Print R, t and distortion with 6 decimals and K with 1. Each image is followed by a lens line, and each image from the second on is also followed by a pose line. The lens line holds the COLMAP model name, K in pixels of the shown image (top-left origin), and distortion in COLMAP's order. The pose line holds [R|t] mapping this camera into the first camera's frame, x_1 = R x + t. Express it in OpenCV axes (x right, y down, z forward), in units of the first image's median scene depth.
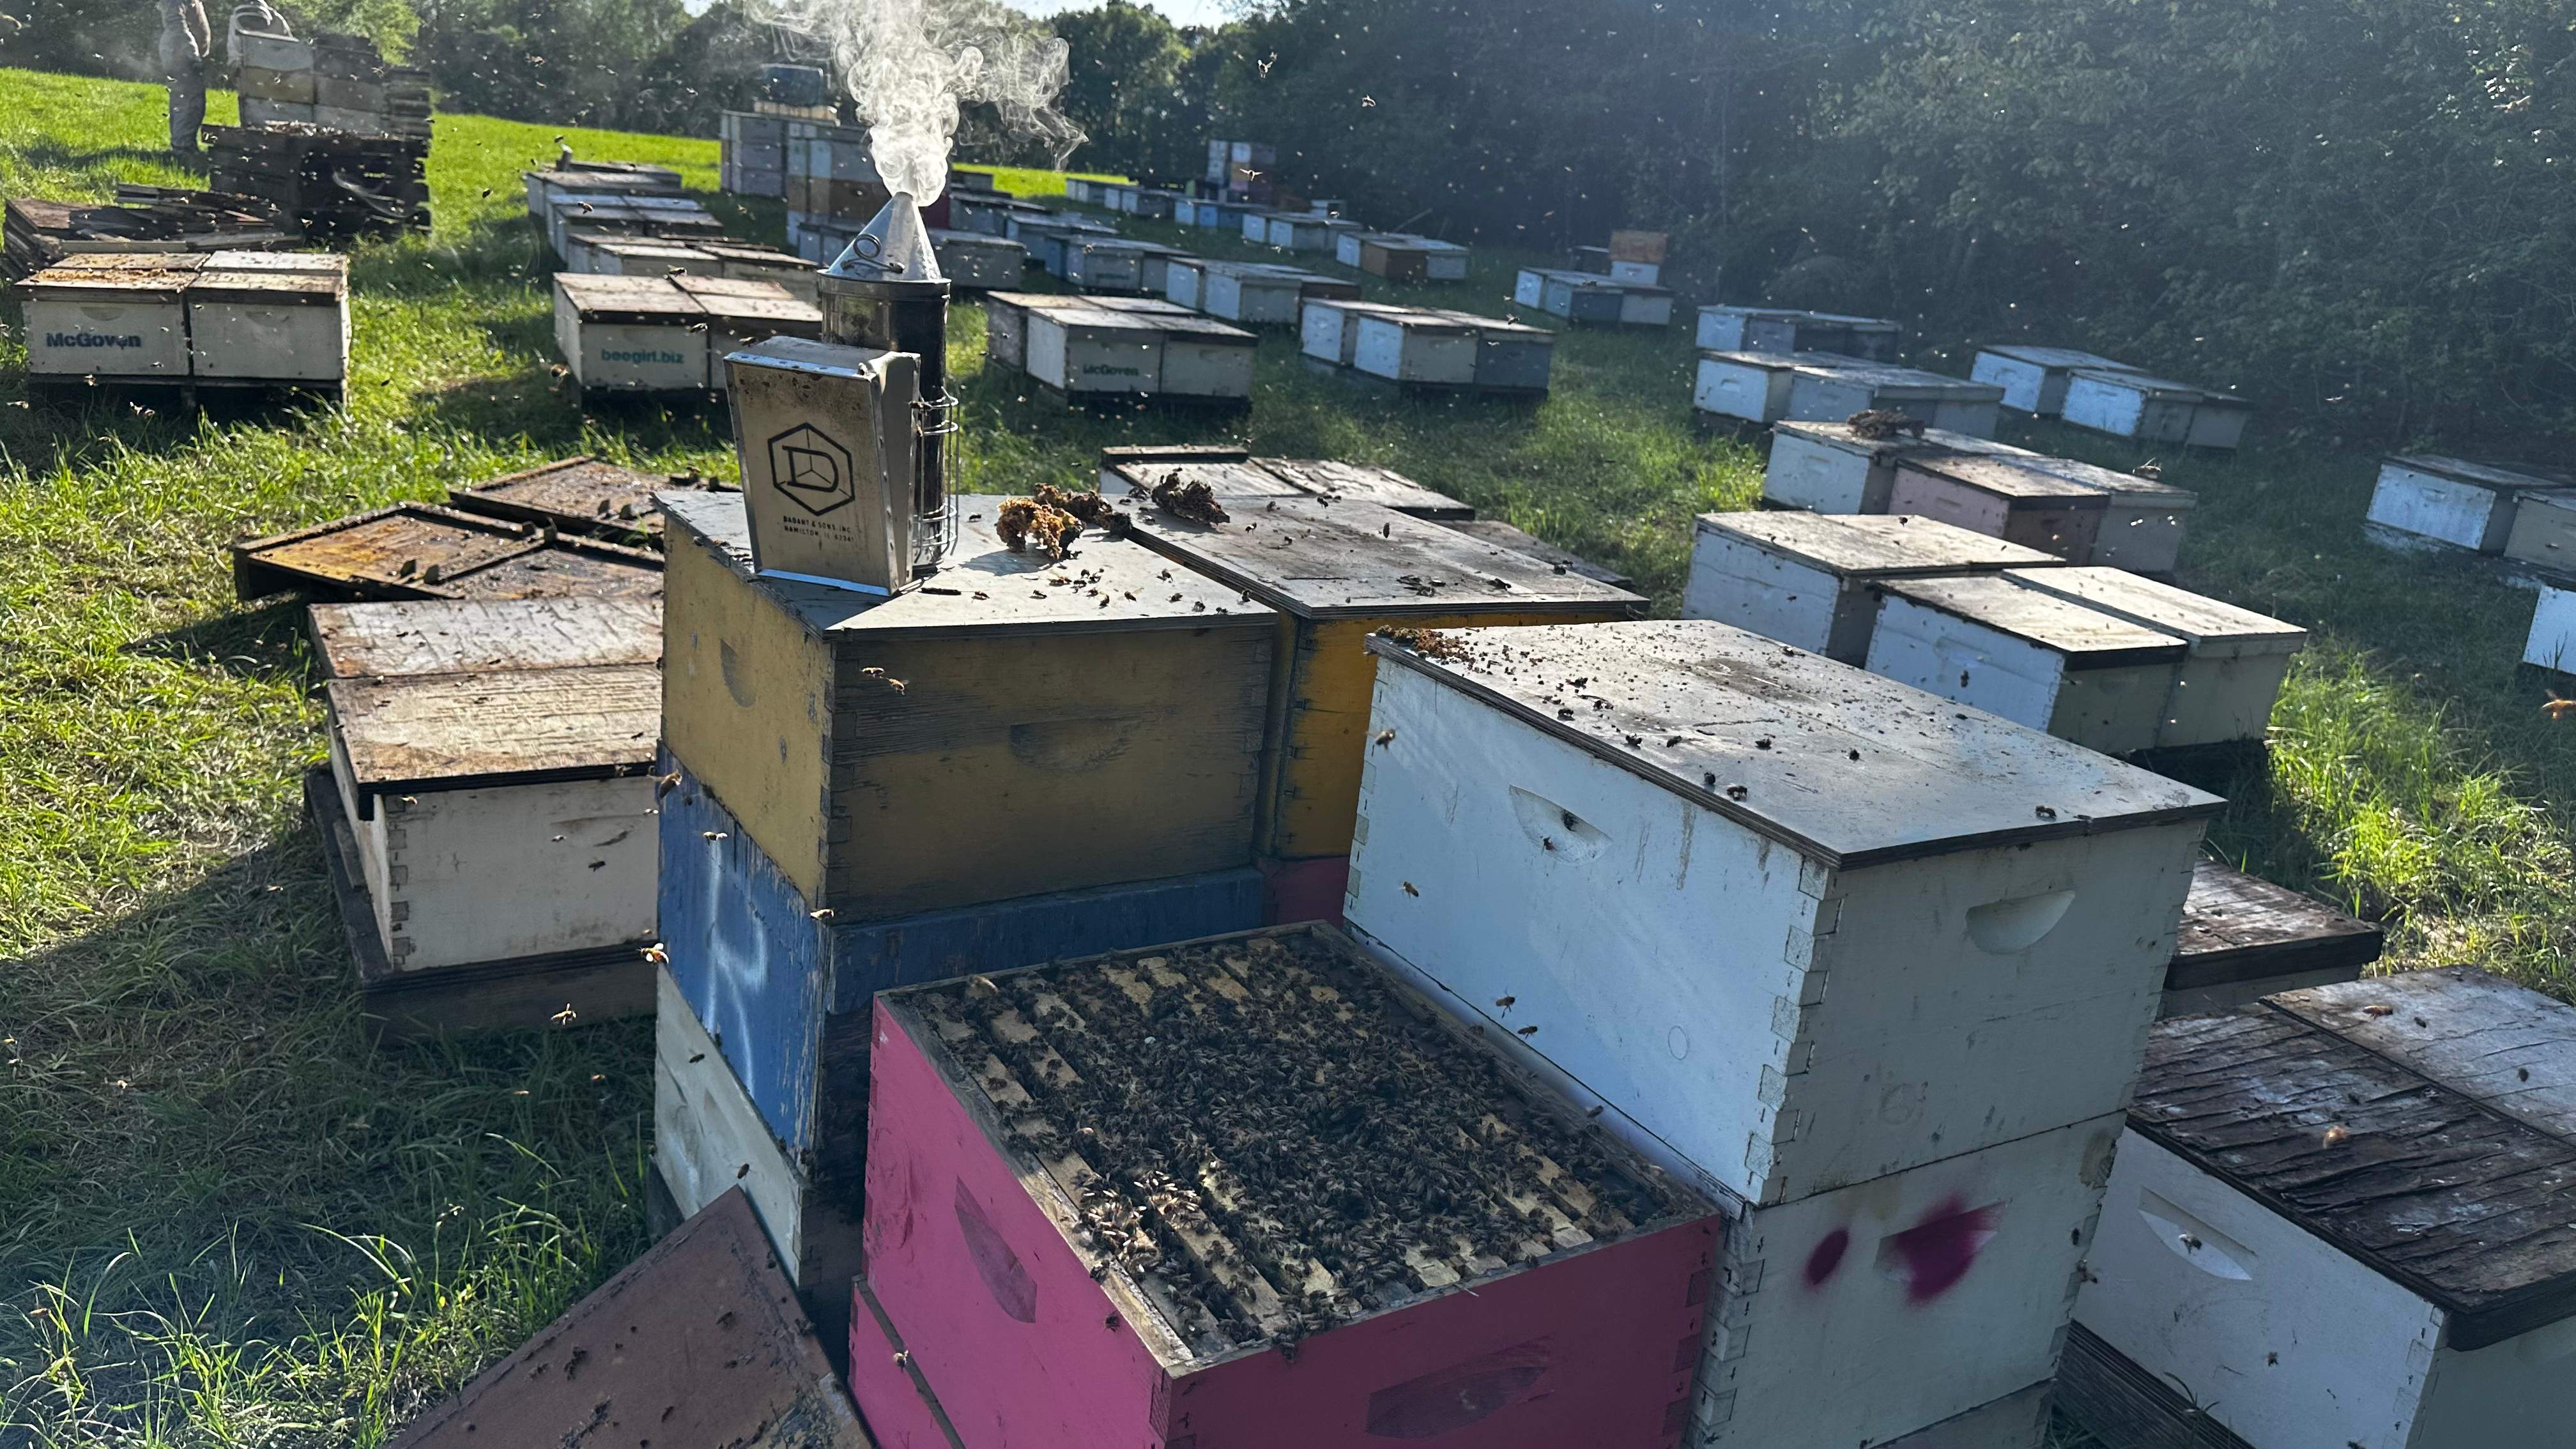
lens RADIAL K [[1822.6, 0, 1306.0], [0, 1822.6, 701.8], [0, 0, 1]] dist [0.053657, -0.080221]
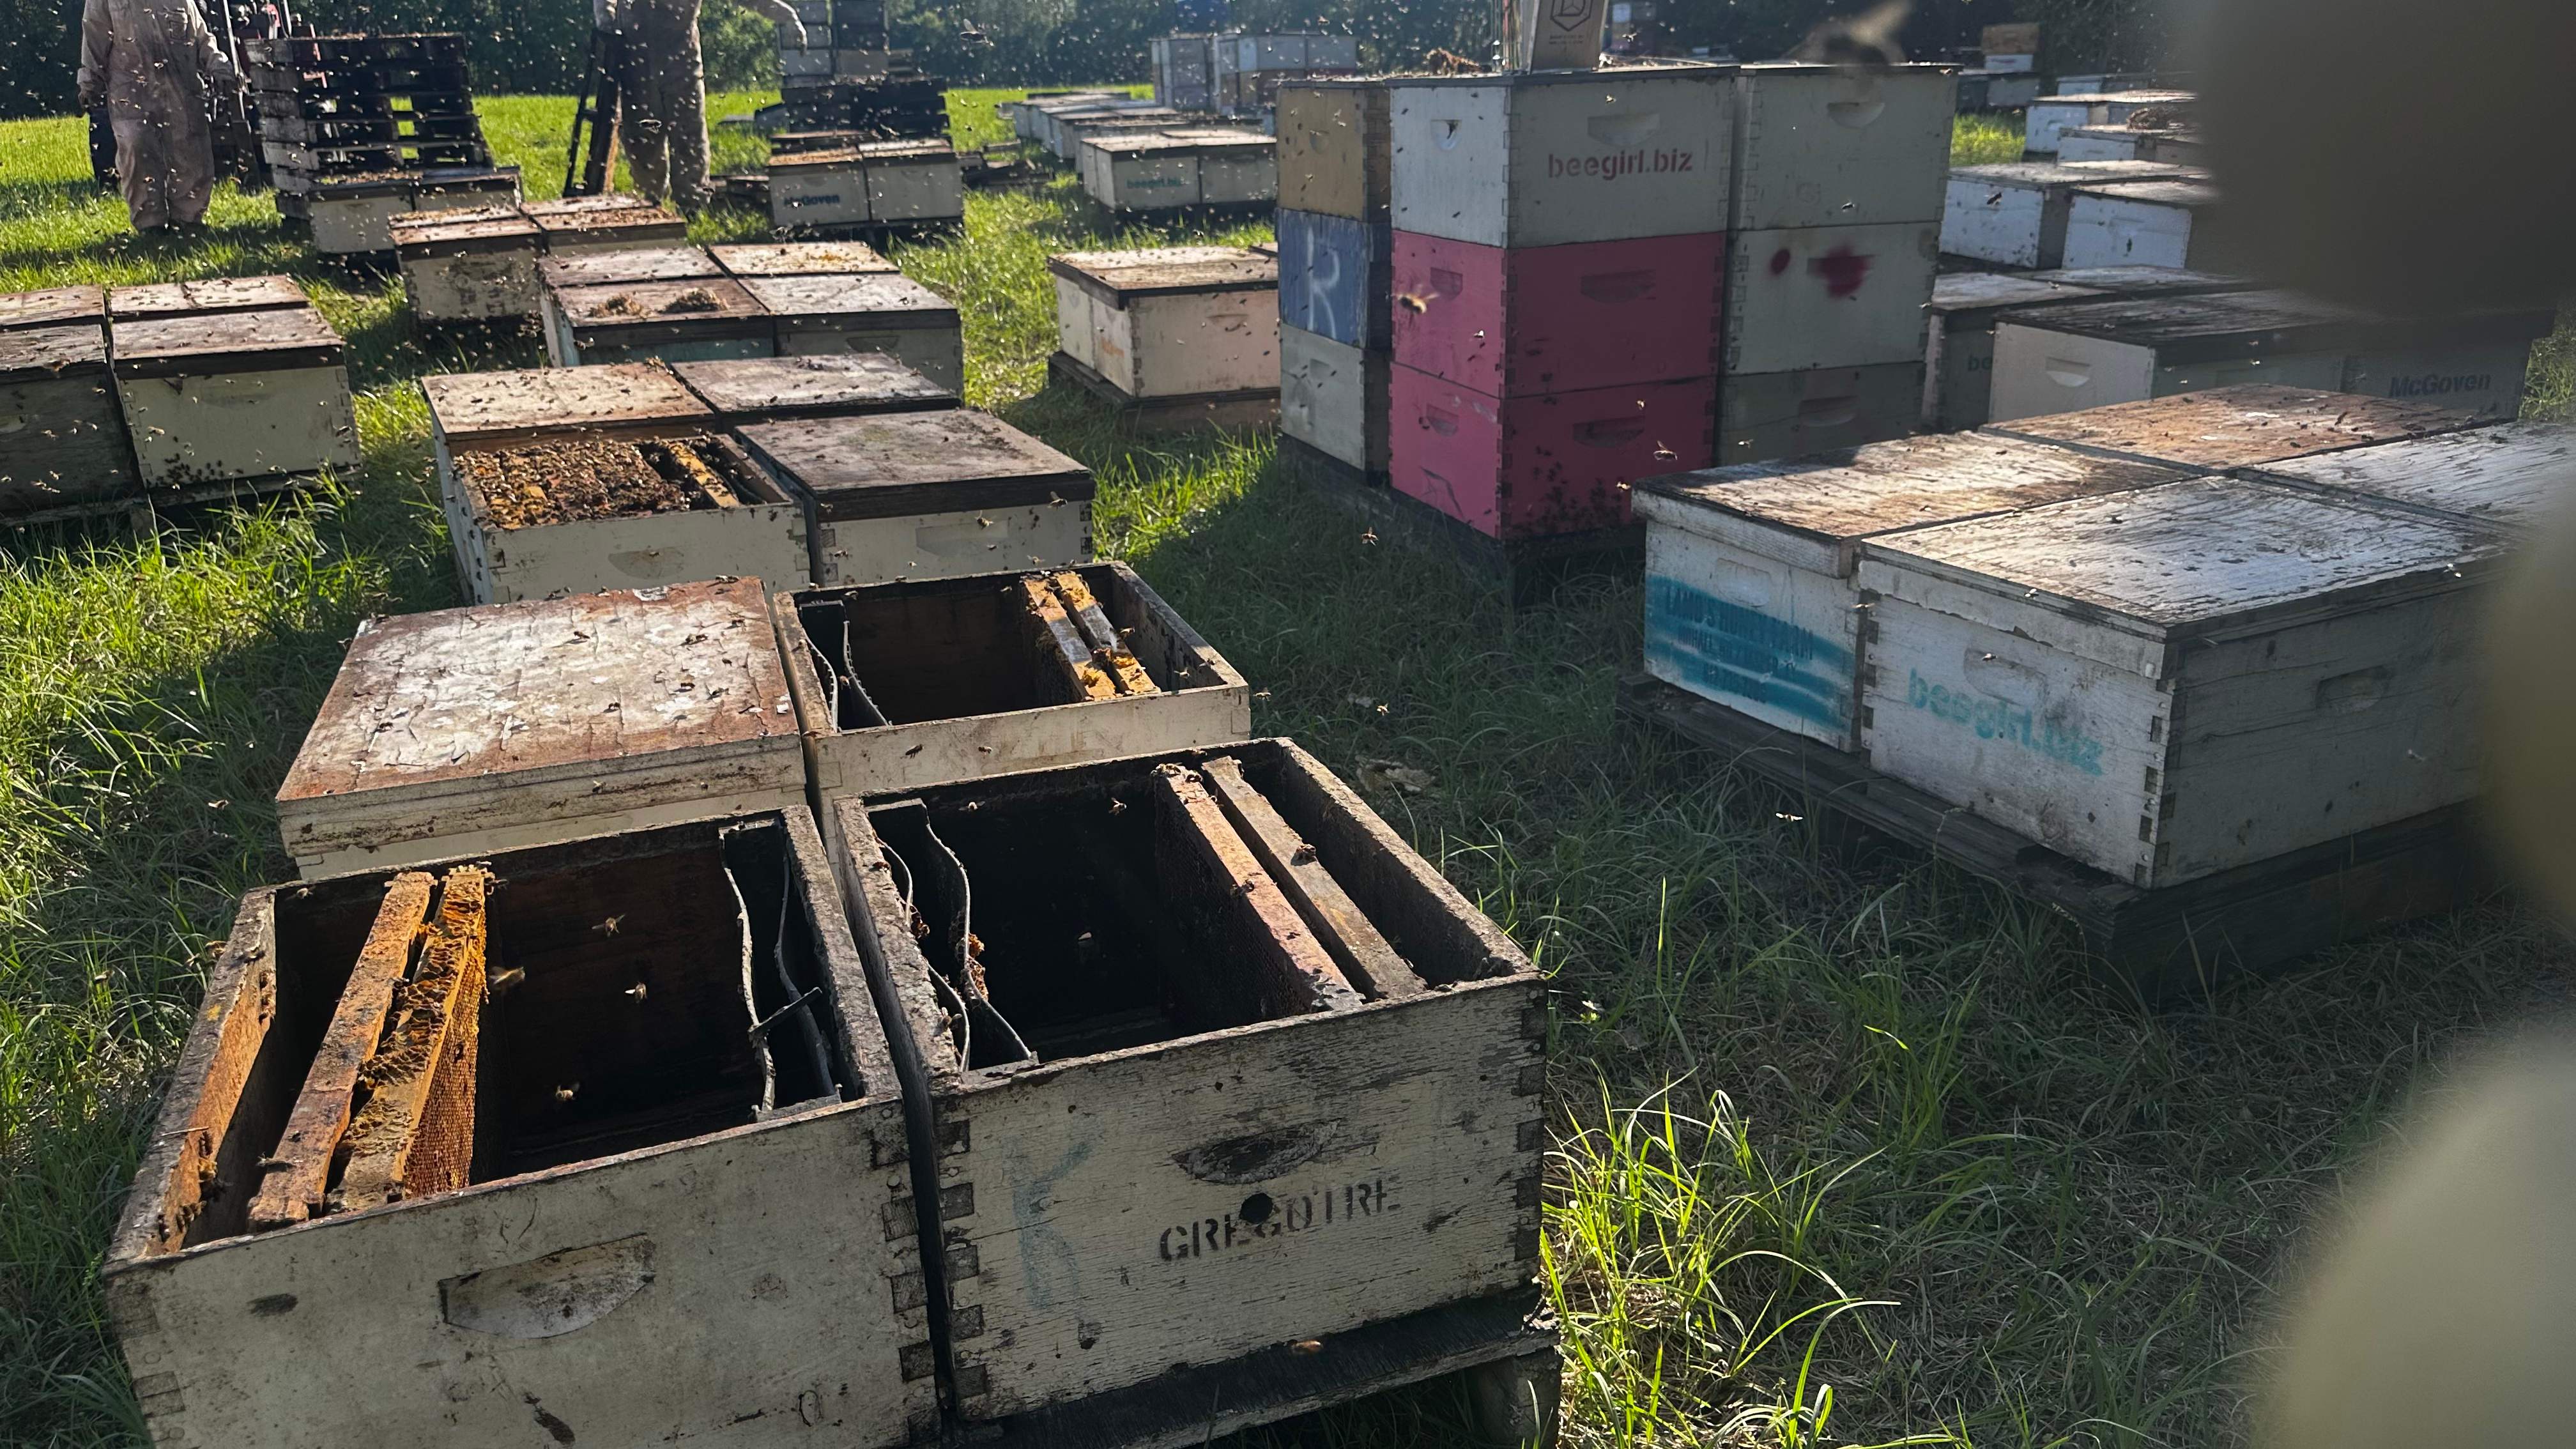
lens RADIAL K [[1820.0, 0, 1272.8], [0, 1820.0, 731.3], [0, 0, 1]] dist [0.146522, -0.270709]
pose [[0.968398, -0.047453, -0.244855, 0.090483], [0.060970, 0.996989, 0.047921, 0.349176], [0.241844, -0.061336, 0.968375, -0.734482]]
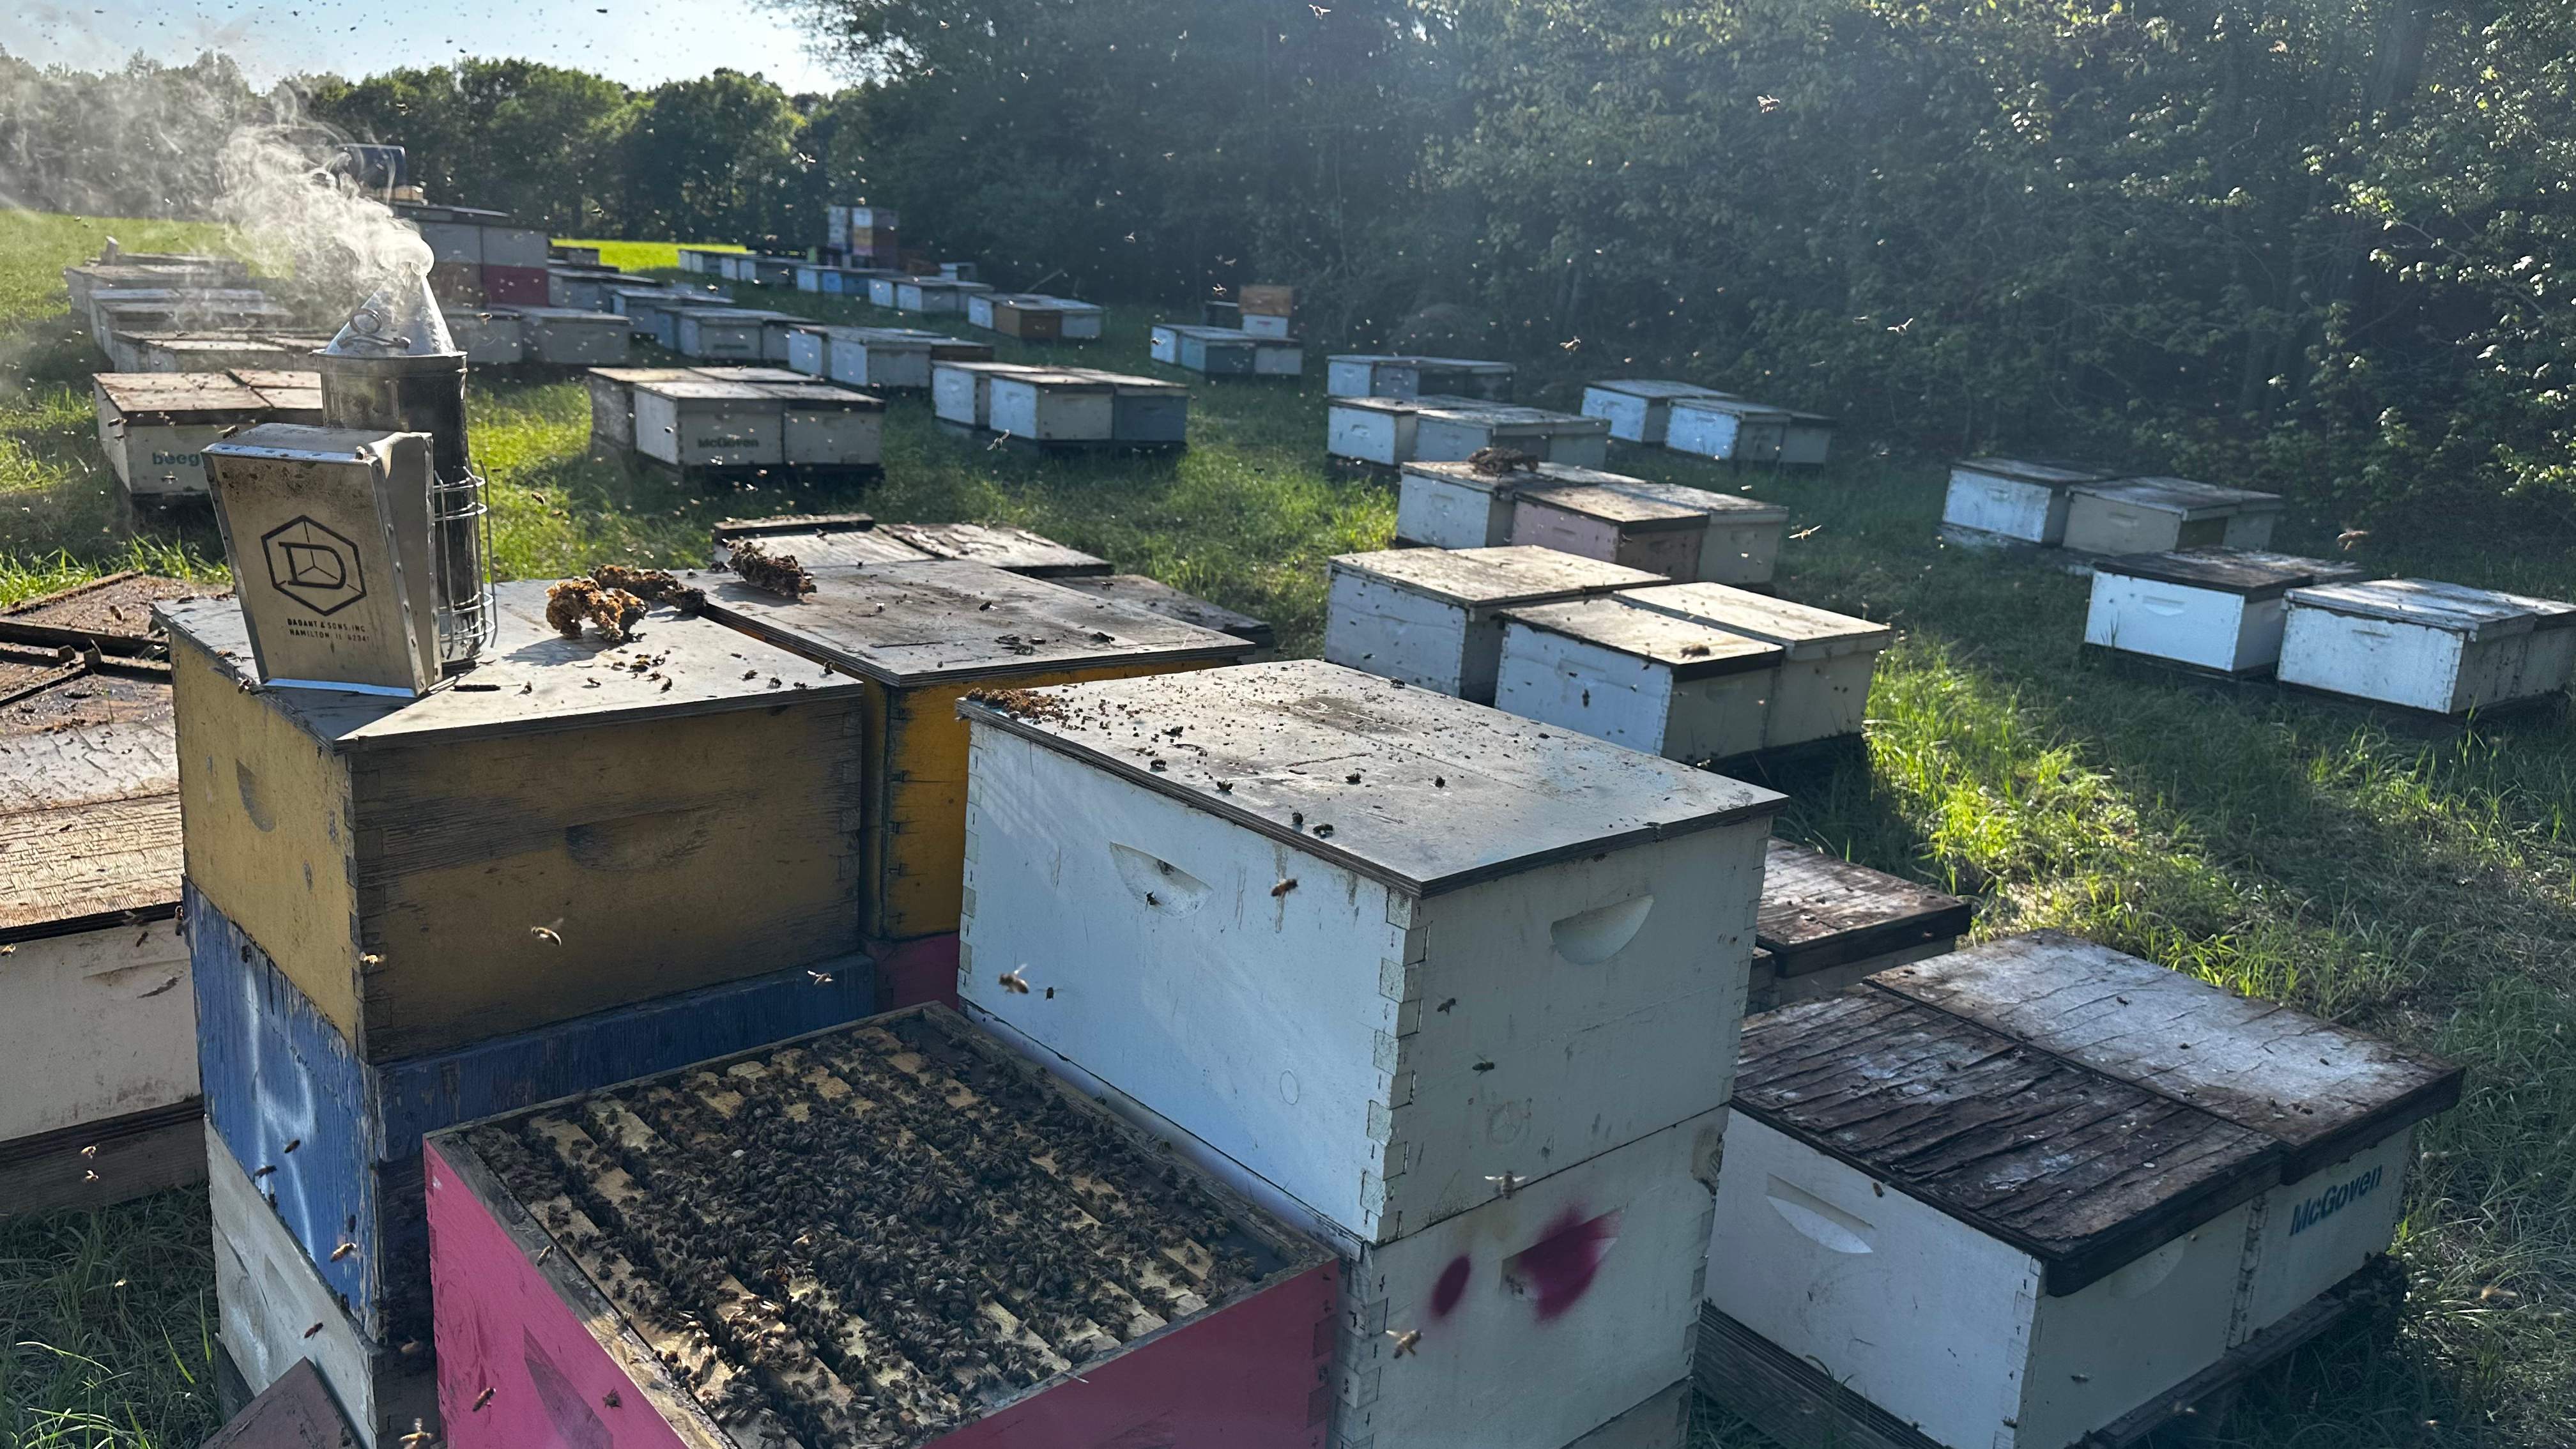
lens RADIAL K [[1807.8, 0, 1277.1], [0, 1807.8, 718.8], [0, 0, 1]] dist [0.120920, -0.195044]
pose [[0.983658, -0.078243, 0.162158, 0.024060], [0.081736, 0.996542, -0.014970, 0.000801], [-0.160426, 0.027979, 0.986651, 0.011446]]
